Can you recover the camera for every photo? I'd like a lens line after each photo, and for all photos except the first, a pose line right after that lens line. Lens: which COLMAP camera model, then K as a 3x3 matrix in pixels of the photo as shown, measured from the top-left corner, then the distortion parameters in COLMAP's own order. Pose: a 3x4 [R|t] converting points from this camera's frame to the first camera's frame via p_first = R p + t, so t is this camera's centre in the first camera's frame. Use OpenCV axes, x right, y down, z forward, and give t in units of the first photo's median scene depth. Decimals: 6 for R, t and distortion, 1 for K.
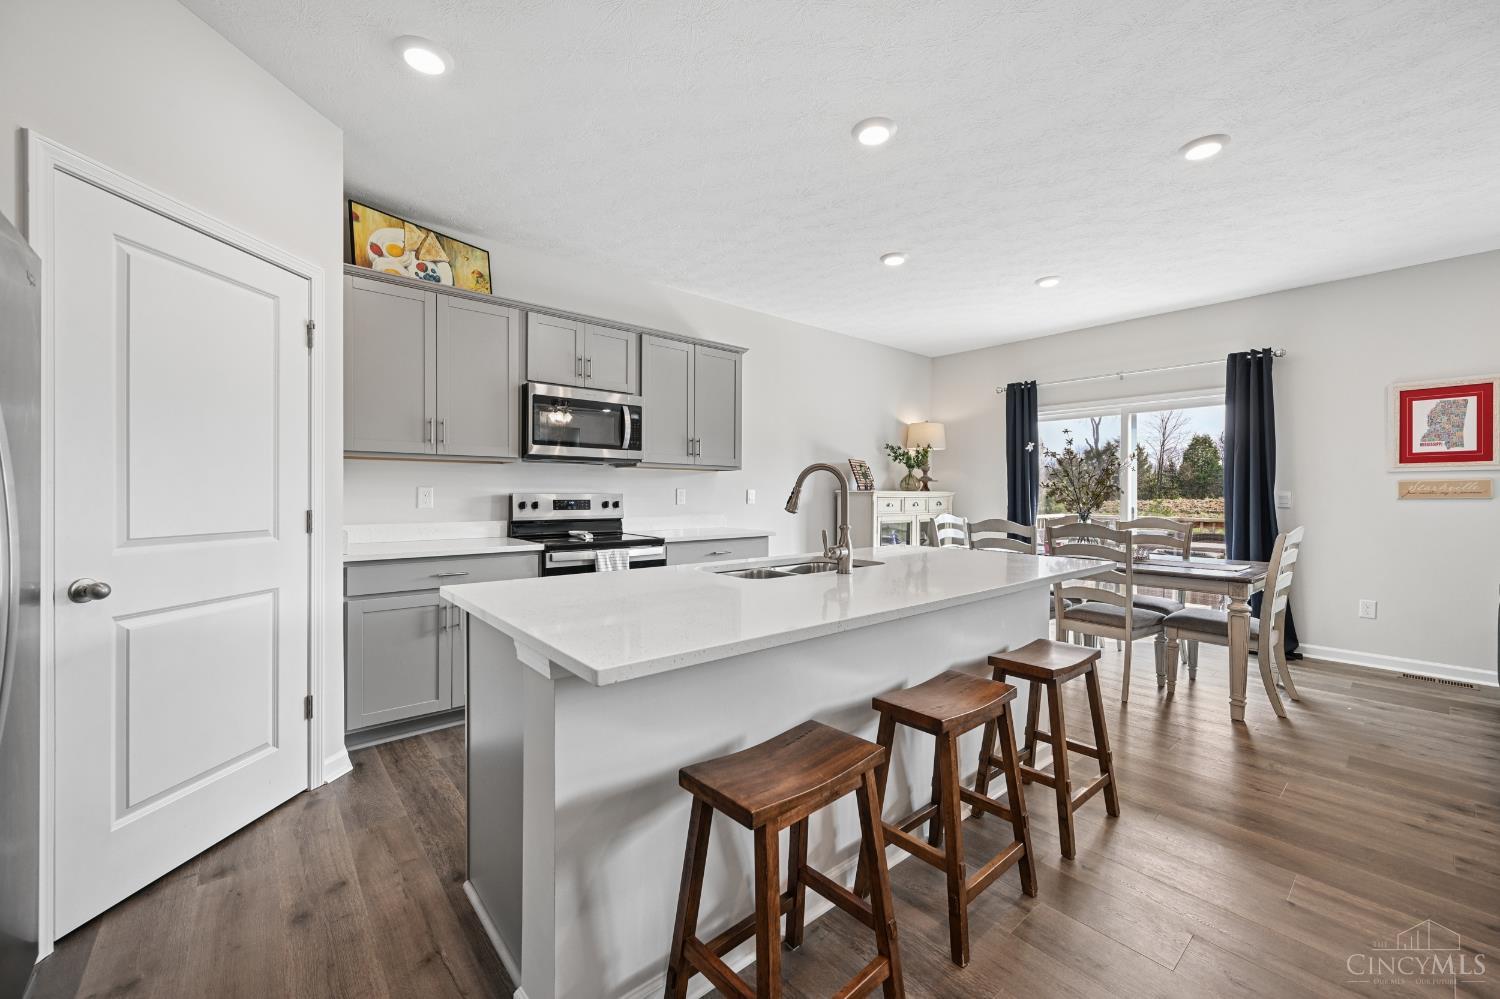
lens RADIAL K [[594.7, 0, 750.8], [0, 594.7, 510.1], [0, 0, 1]] dist [-0.001345, -0.000201]
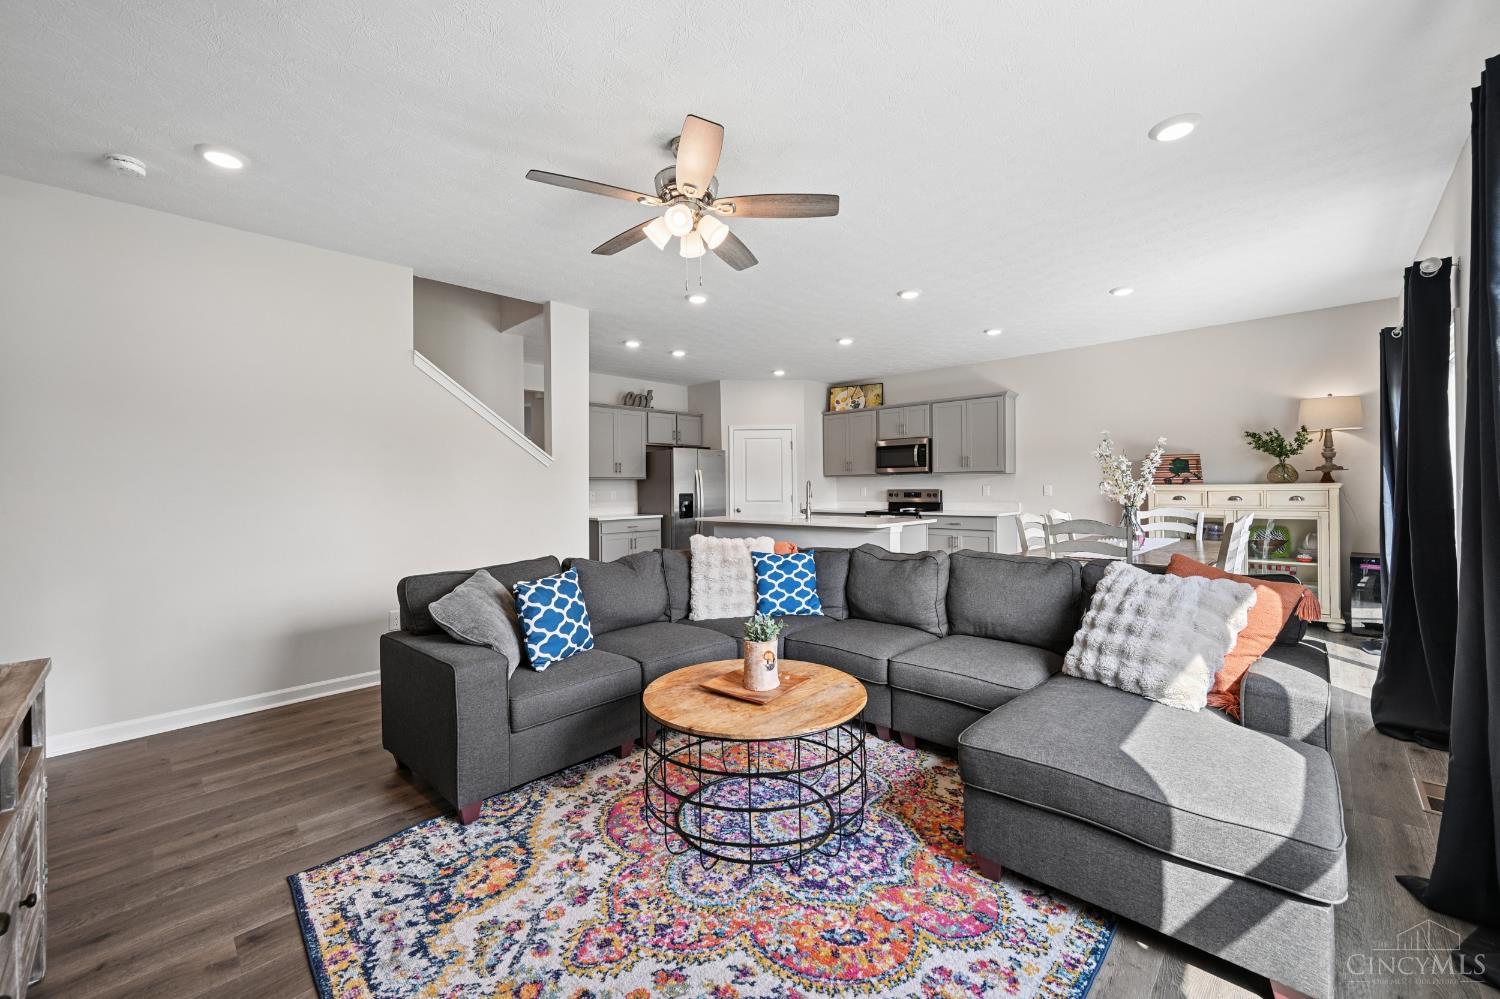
lens RADIAL K [[590.5, 0, 752.4], [0, 590.5, 486.4], [0, 0, 1]] dist [0.000387, 0.000066]
pose [[0.101839, -0.000178, -0.994801, 1.510517], [-0.010930, 0.999939, -0.001298, -0.026996], [0.994741, 0.011005, 0.101831, 0.238411]]
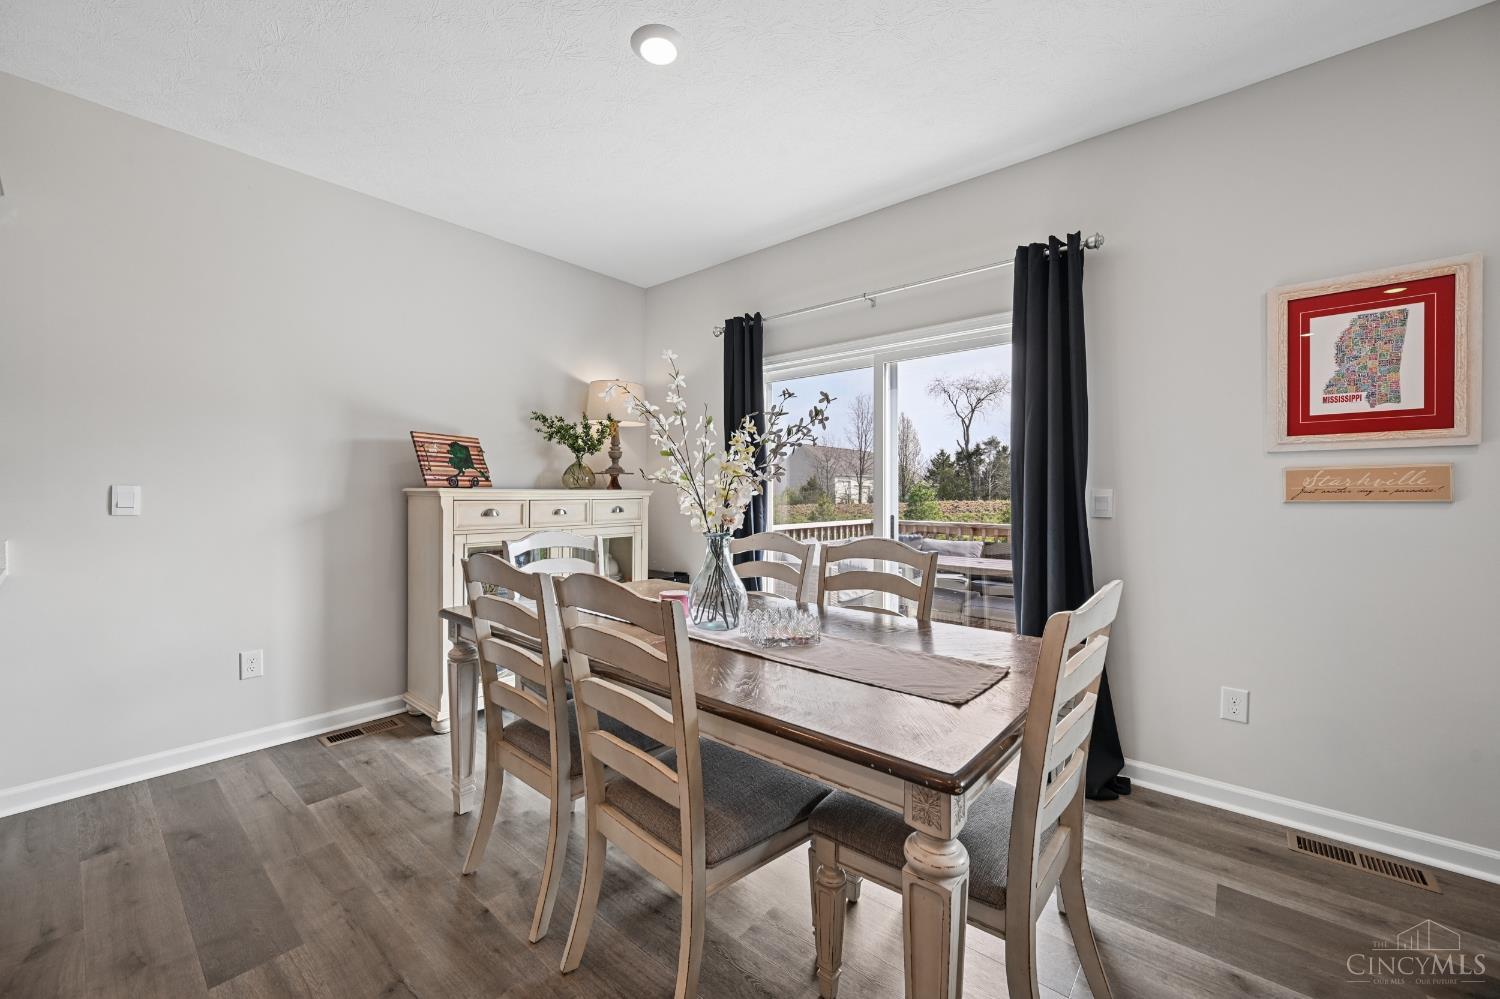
lens RADIAL K [[596.6, 0, 750.9], [0, 596.6, 512.9], [0, 0, 1]] dist [-0.001018, -0.000204]
pose [[0.986160, -0.005916, 0.165691, 0.501003], [0.005270, 0.999977, 0.004343, -0.013691], [-0.165713, -0.003410, 0.986168, 0.522979]]
